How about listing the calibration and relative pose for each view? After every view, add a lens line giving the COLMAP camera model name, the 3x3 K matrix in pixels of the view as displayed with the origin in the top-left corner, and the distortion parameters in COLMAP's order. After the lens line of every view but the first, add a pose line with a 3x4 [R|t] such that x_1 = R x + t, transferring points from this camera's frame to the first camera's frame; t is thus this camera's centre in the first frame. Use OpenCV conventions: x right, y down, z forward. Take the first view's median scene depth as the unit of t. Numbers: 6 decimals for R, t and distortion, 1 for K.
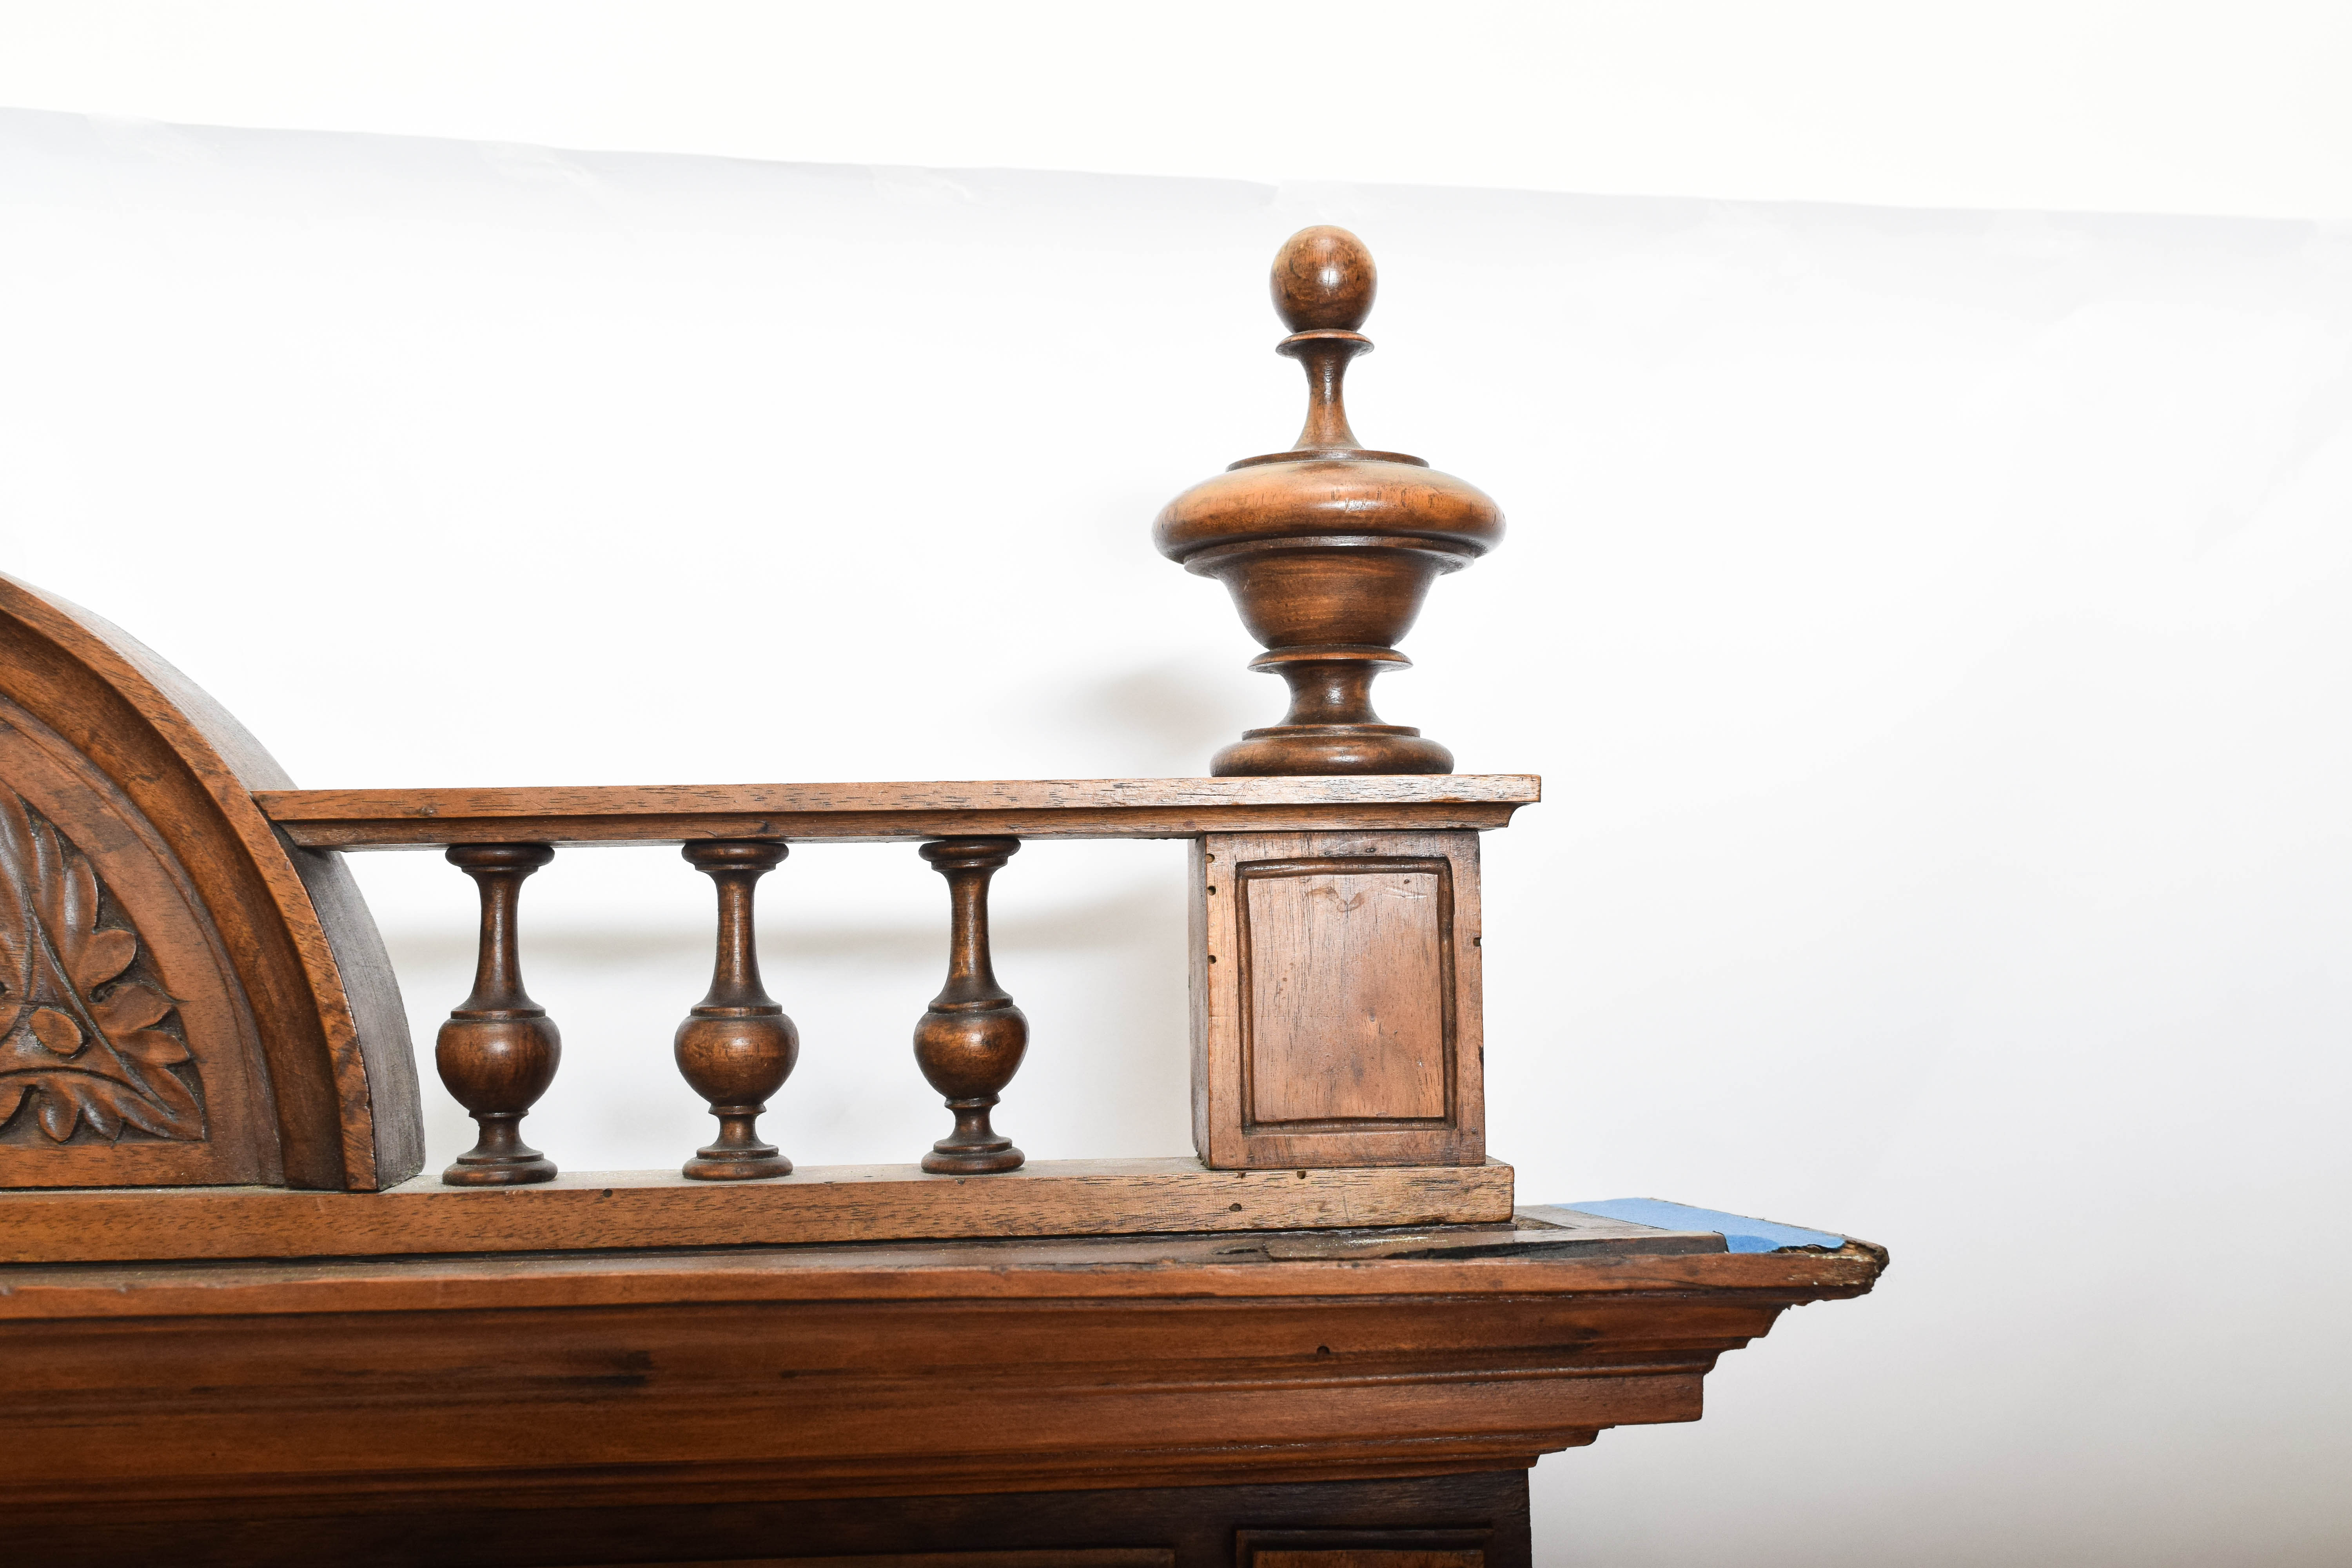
lens RADIAL K [[2300.6, 0, 1187.8], [0, 2300.6, 807.0], [0, 0, 1]] dist [-0.028511, 0.000000]
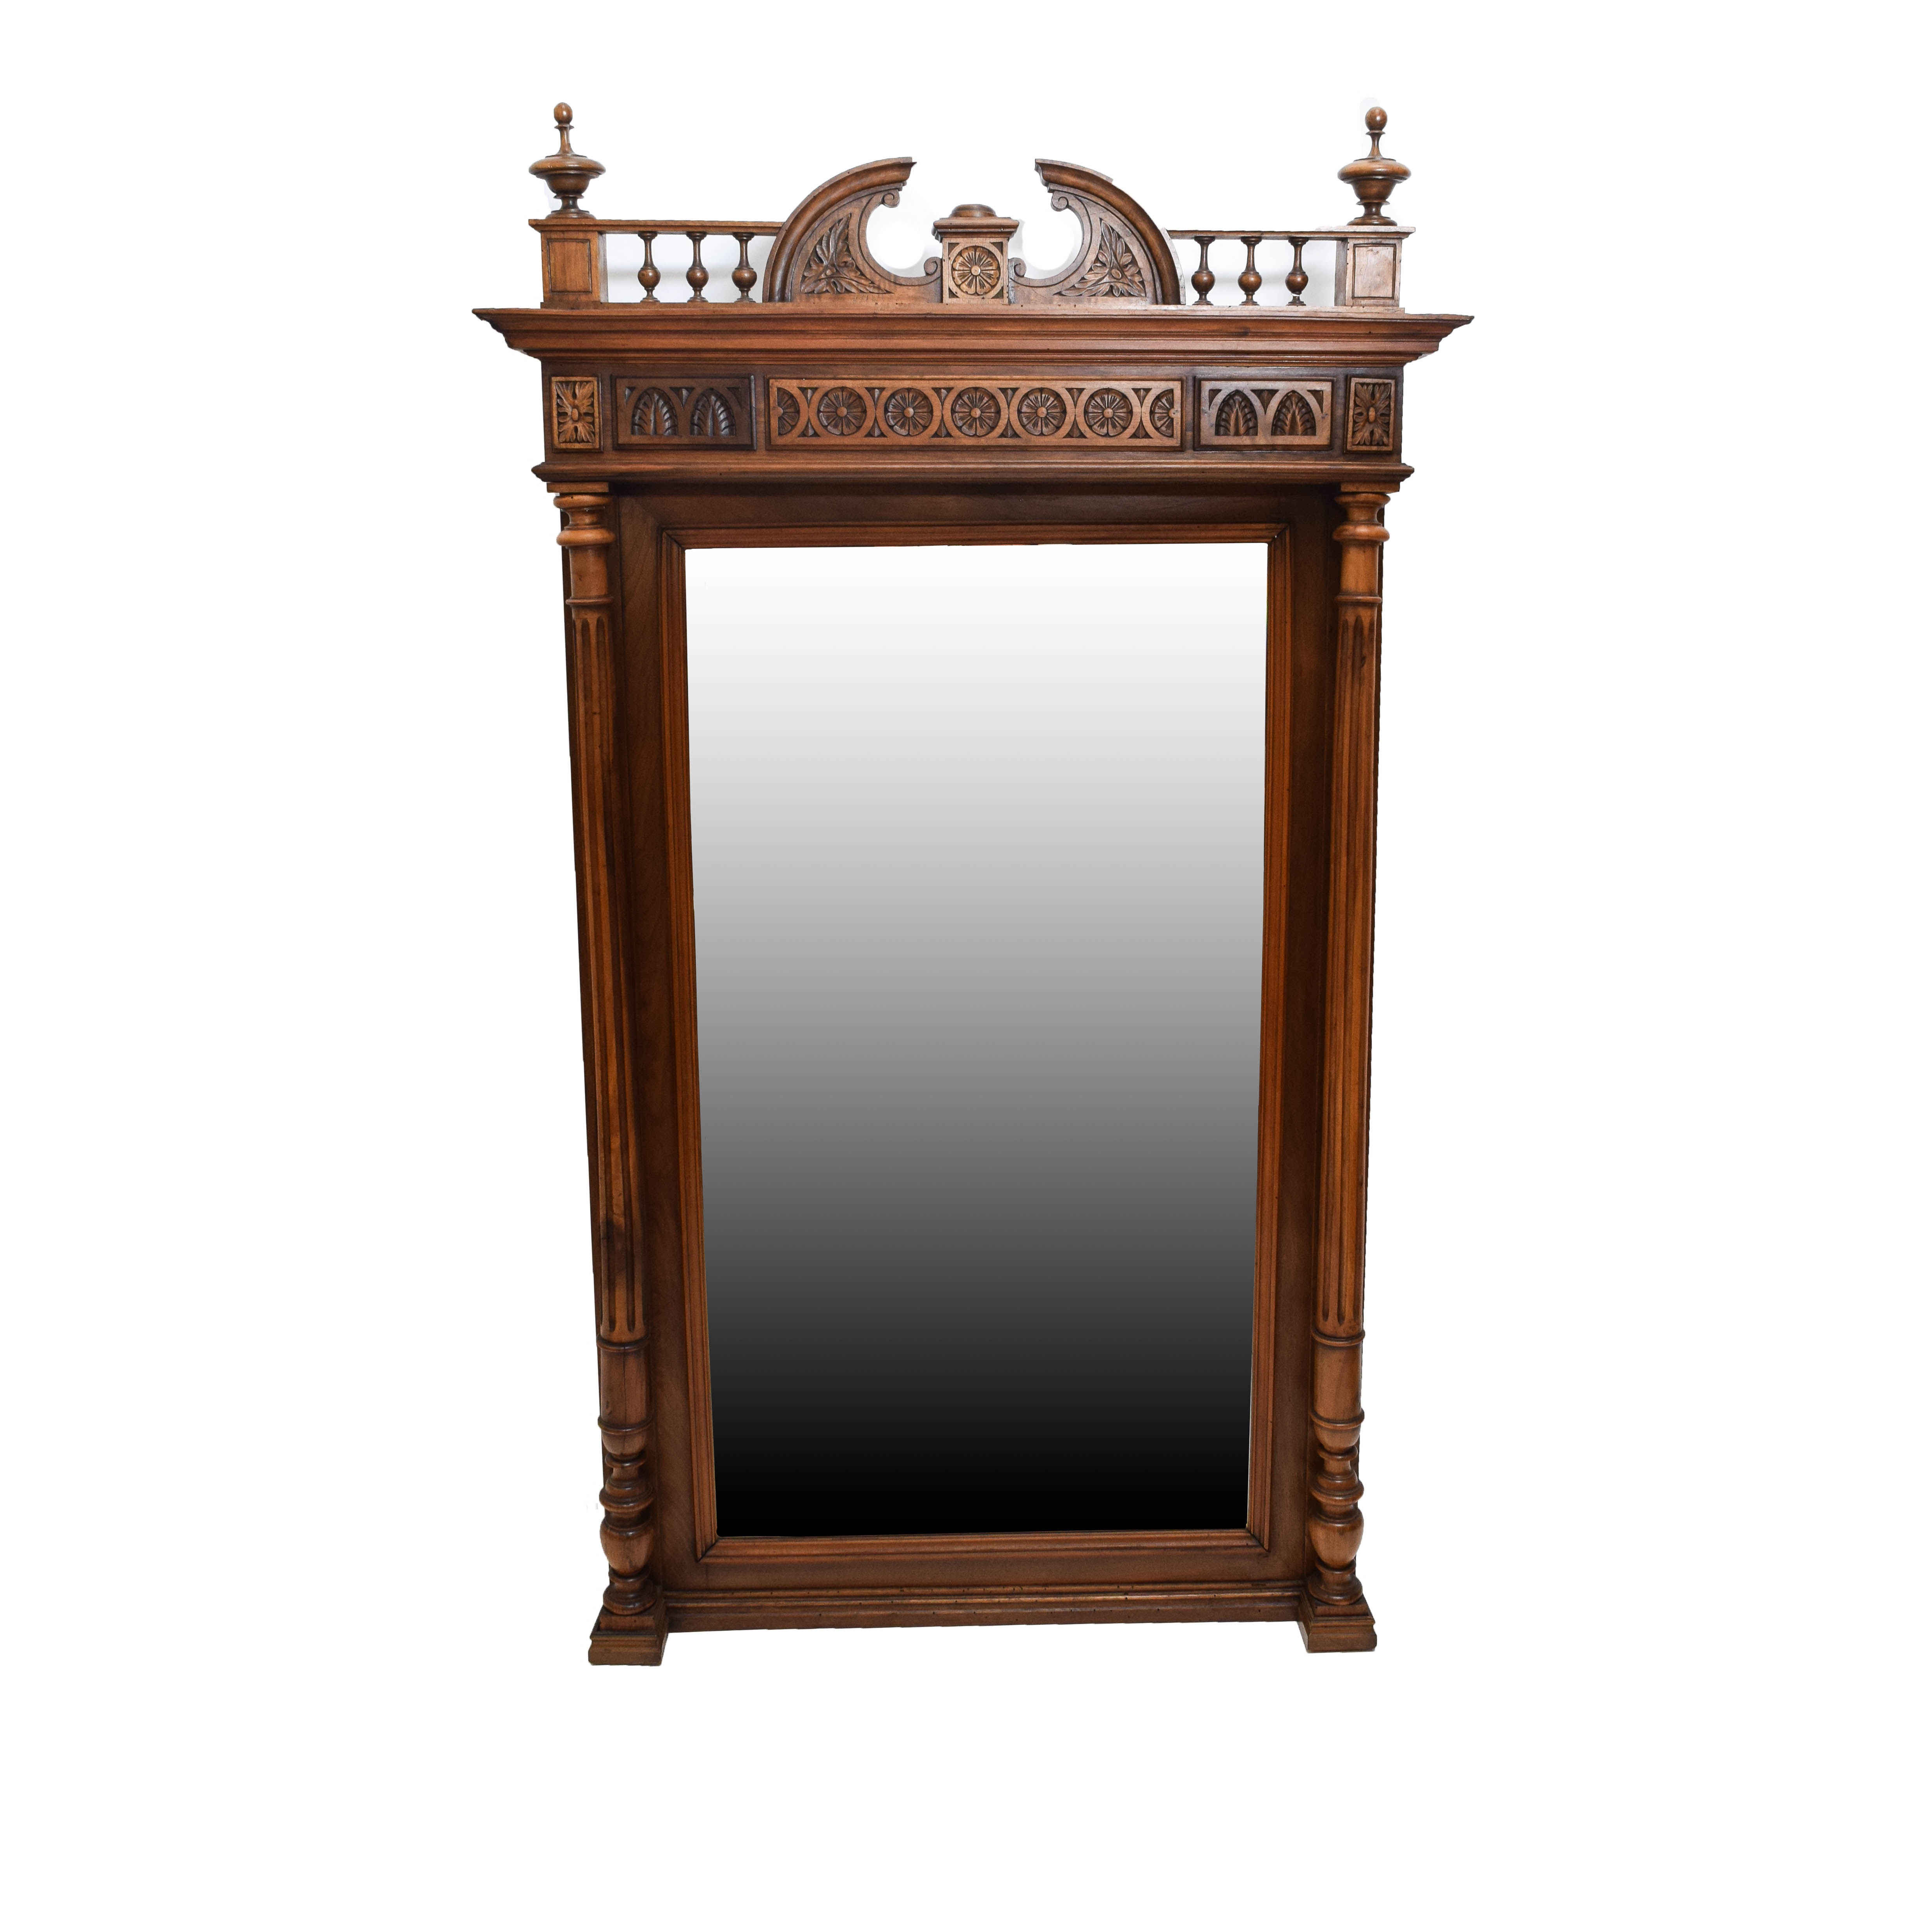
lens RADIAL K [[1787.7, 0, 991.4], [0, 1787.7, 822.2], [0, 0, 1]] dist [-0.044790, 0.000000]
pose [[0.998879, 0.027828, -0.038302, -0.584234], [-0.017093, 0.966421, 0.256396, 0.264027], [0.044151, -0.255454, 0.965813, -3.101676]]
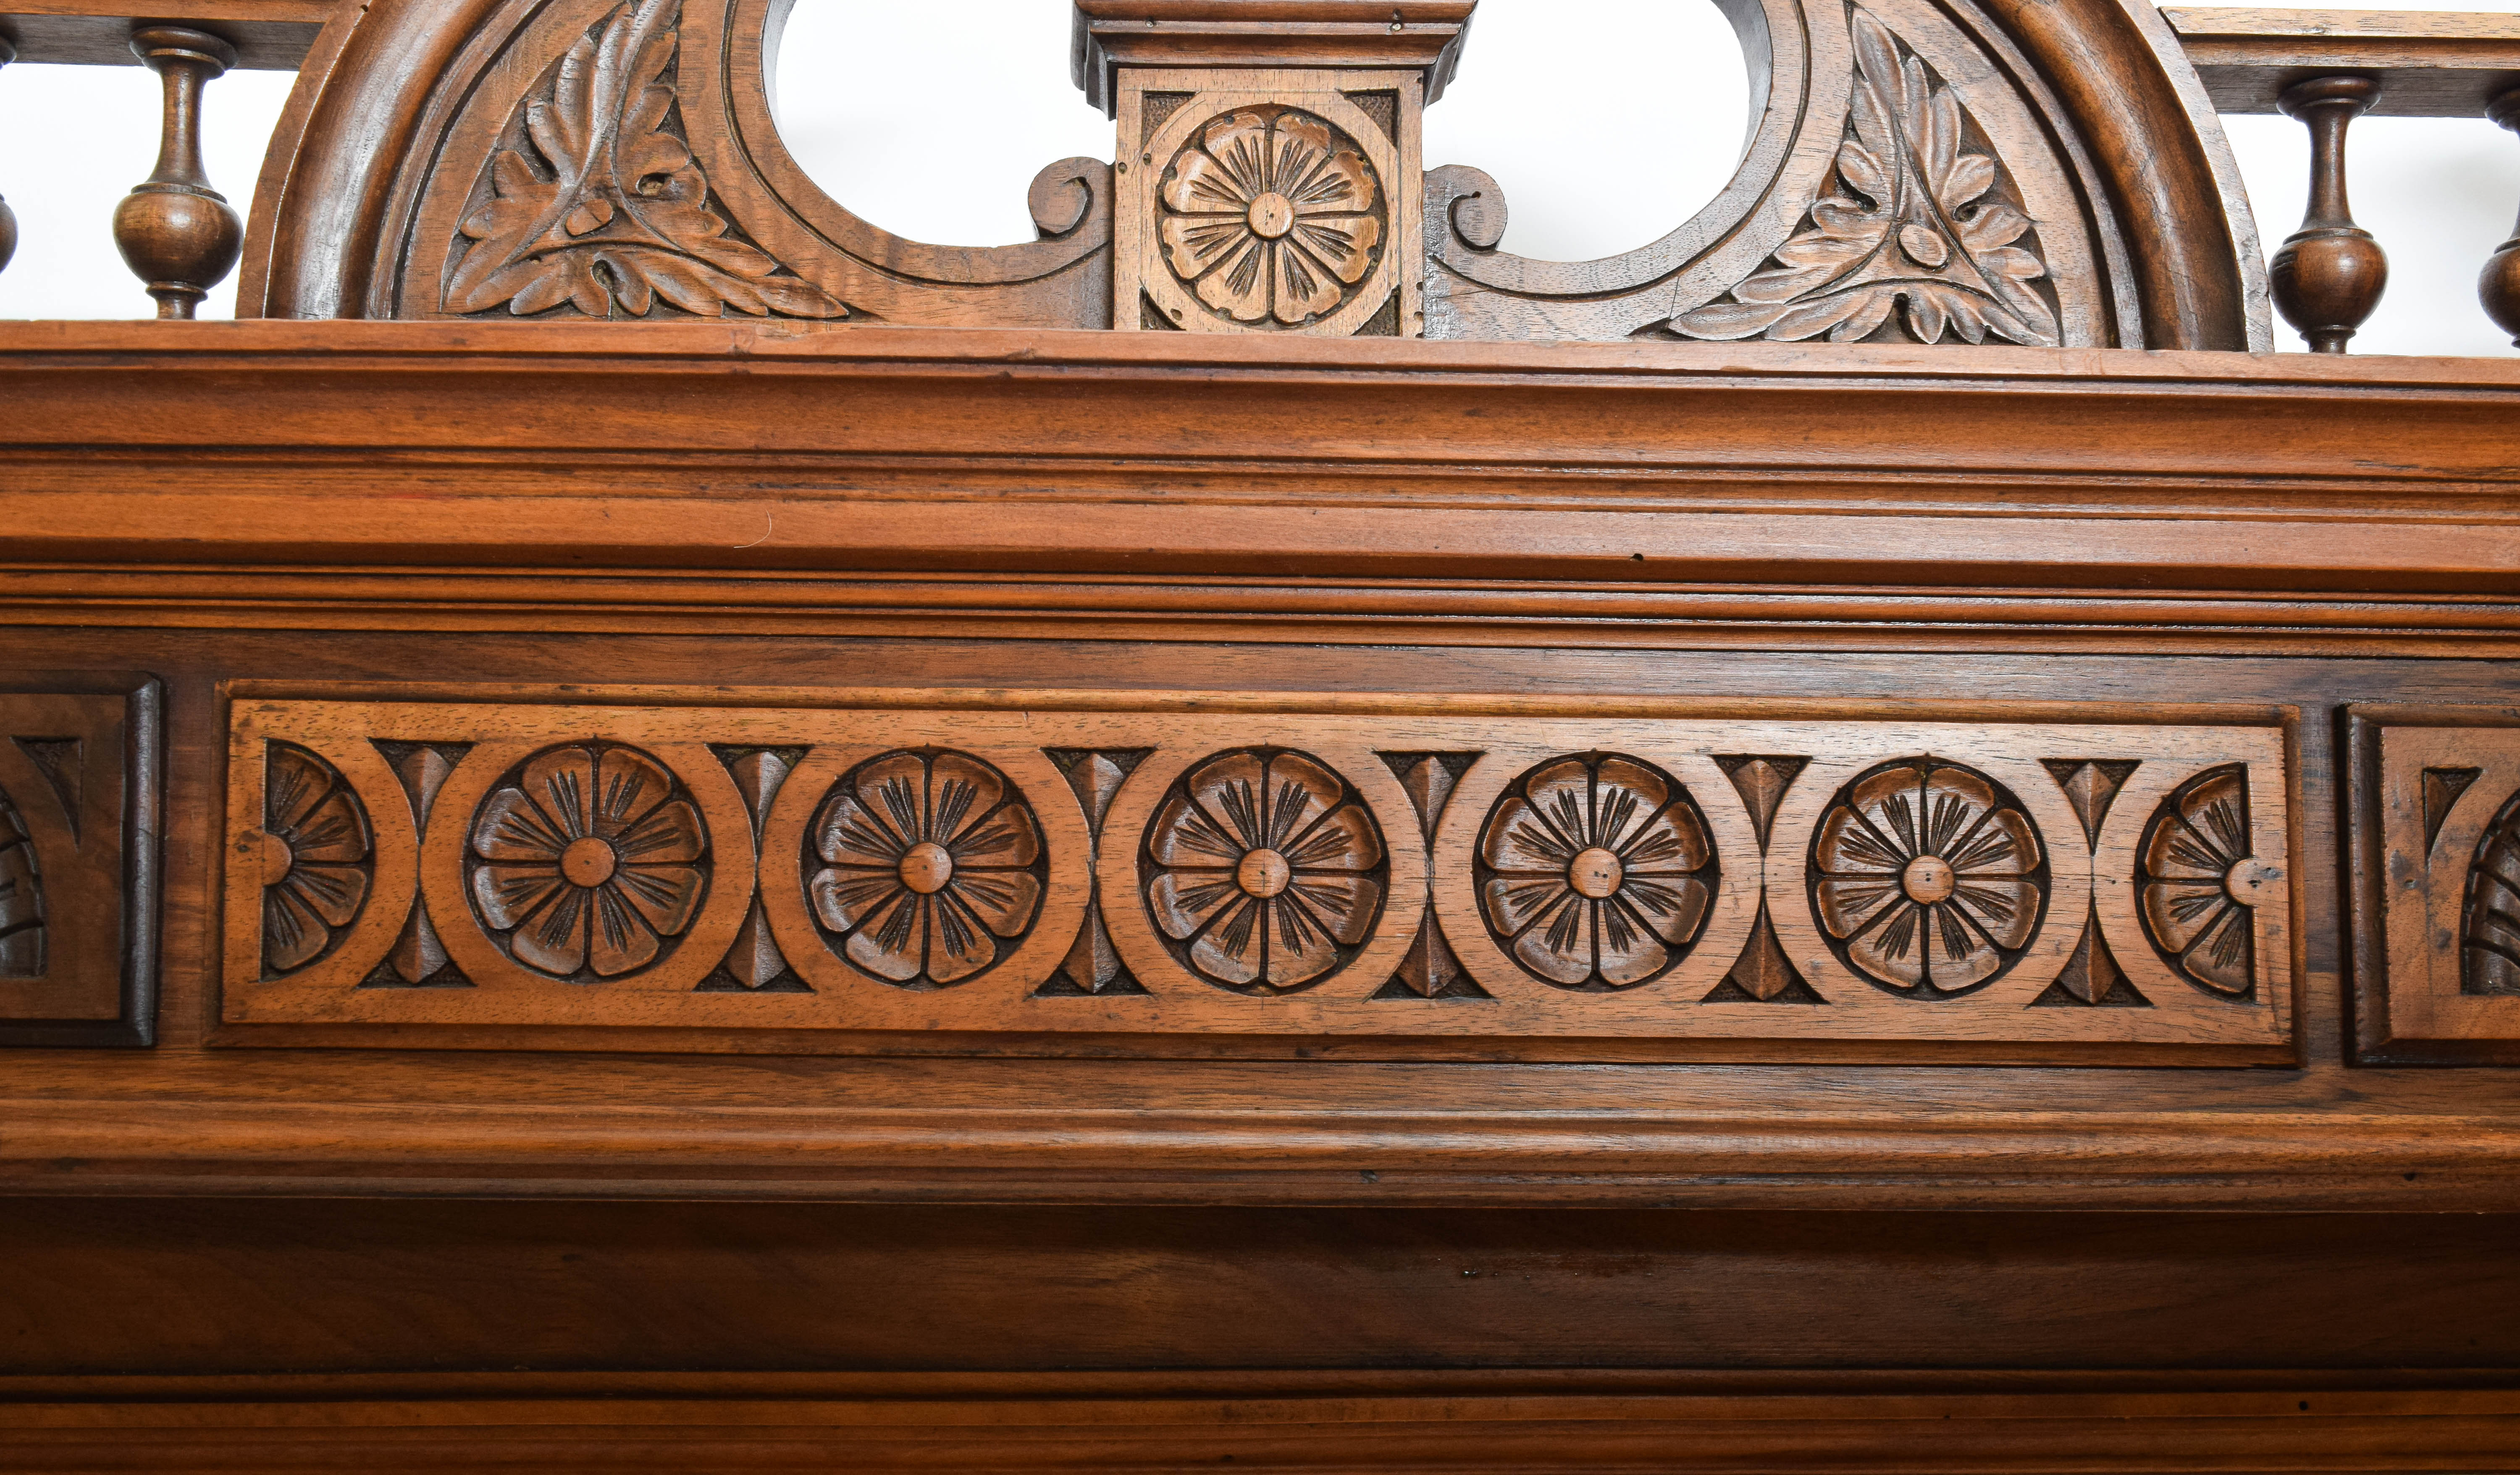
lens RADIAL K [[2543.5, 0, 1243.0], [0, 2543.5, 861.1], [0, 0, 1]] dist [-0.035631, 0.000000]
pose [[0.997895, 0.025991, -0.059419, -0.736487], [-0.024523, 0.999379, 0.025313, 0.366147], [0.060040, -0.023802, 0.997912, -0.220933]]
